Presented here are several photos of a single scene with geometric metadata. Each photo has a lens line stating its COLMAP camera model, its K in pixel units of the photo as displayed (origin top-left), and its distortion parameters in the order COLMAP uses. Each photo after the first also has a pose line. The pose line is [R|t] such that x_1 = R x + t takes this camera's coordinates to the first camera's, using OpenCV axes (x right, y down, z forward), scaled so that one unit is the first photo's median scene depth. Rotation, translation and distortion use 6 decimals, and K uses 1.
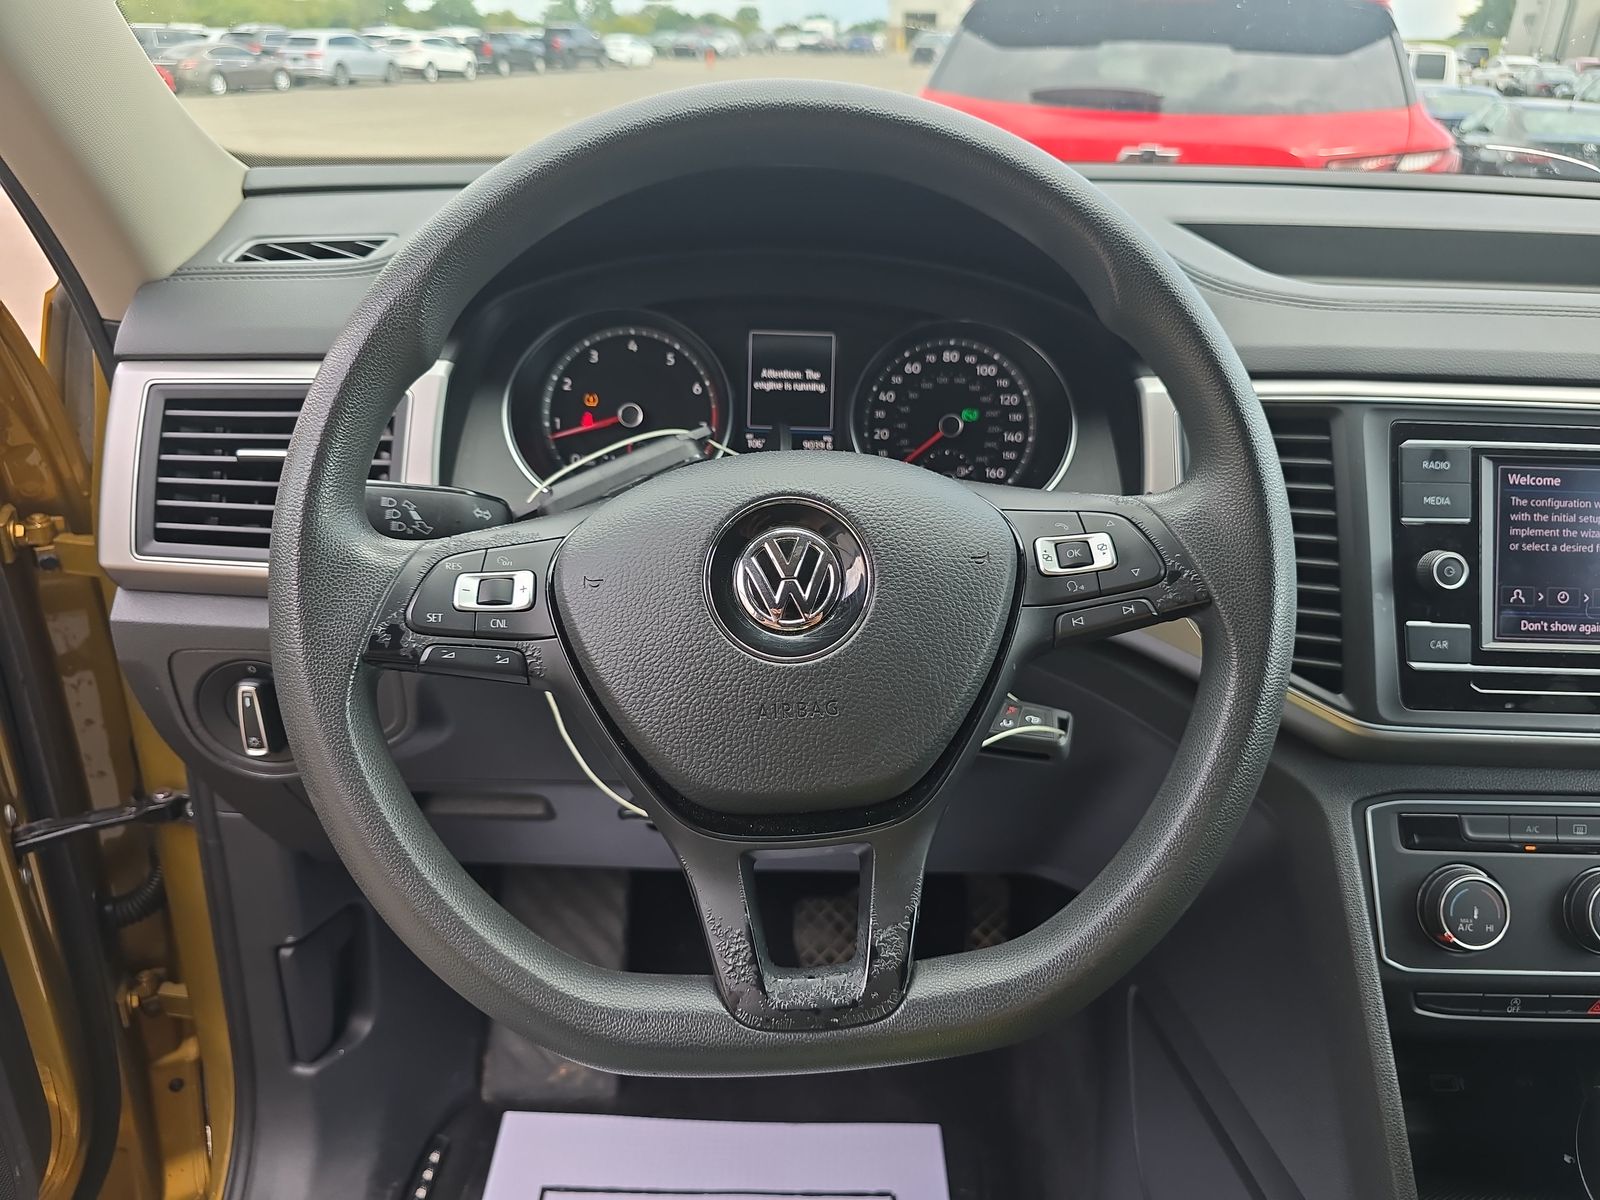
lens RADIAL K [[1079.6, 0, 805.9], [0, 1079.6, 600.1], [0, 0, 1]] dist [0.010846, -0.013042]
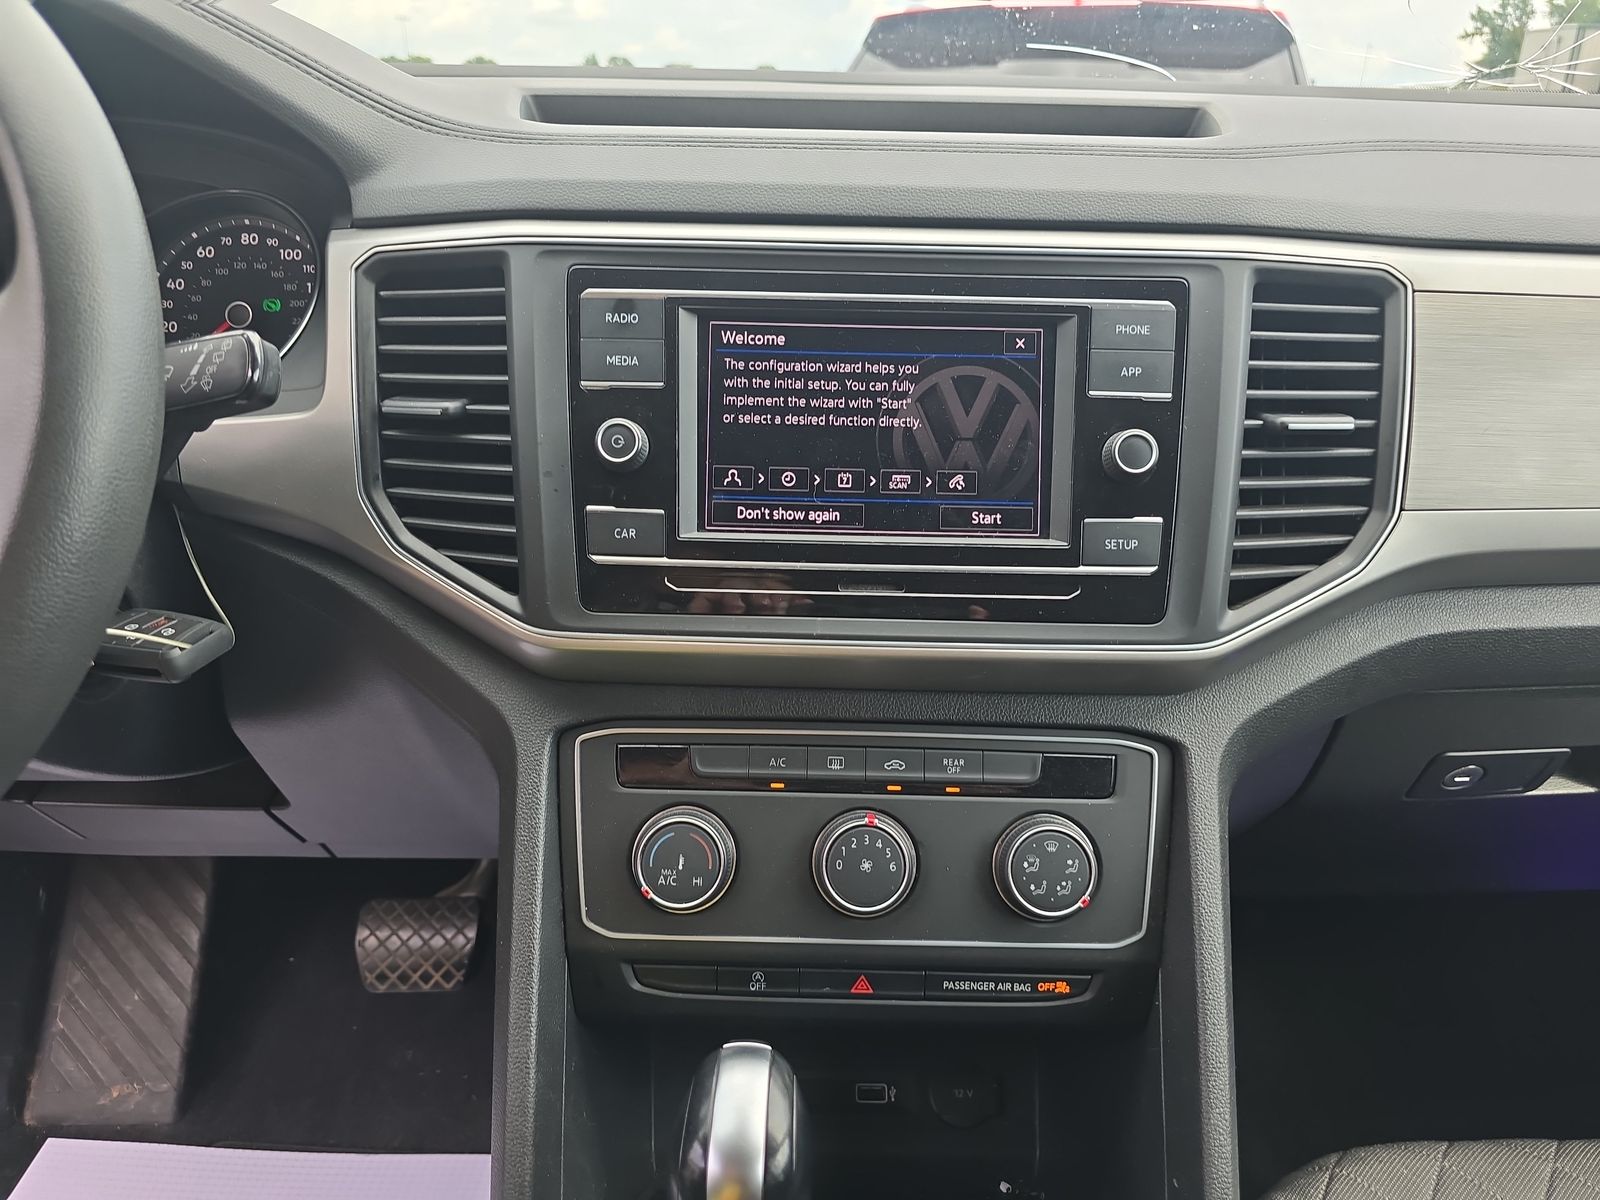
lens RADIAL K [[1079.6, 0, 796.8], [0, 1079.6, 599.6], [0, 0, 1]] dist [0.010846, -0.013042]
pose [[0.999977, -0.004107, -0.005314, 0.710626], [0.003912, 0.999340, -0.036106, 0.120054], [0.005459, 0.036085, 0.999334, 0.176724]]
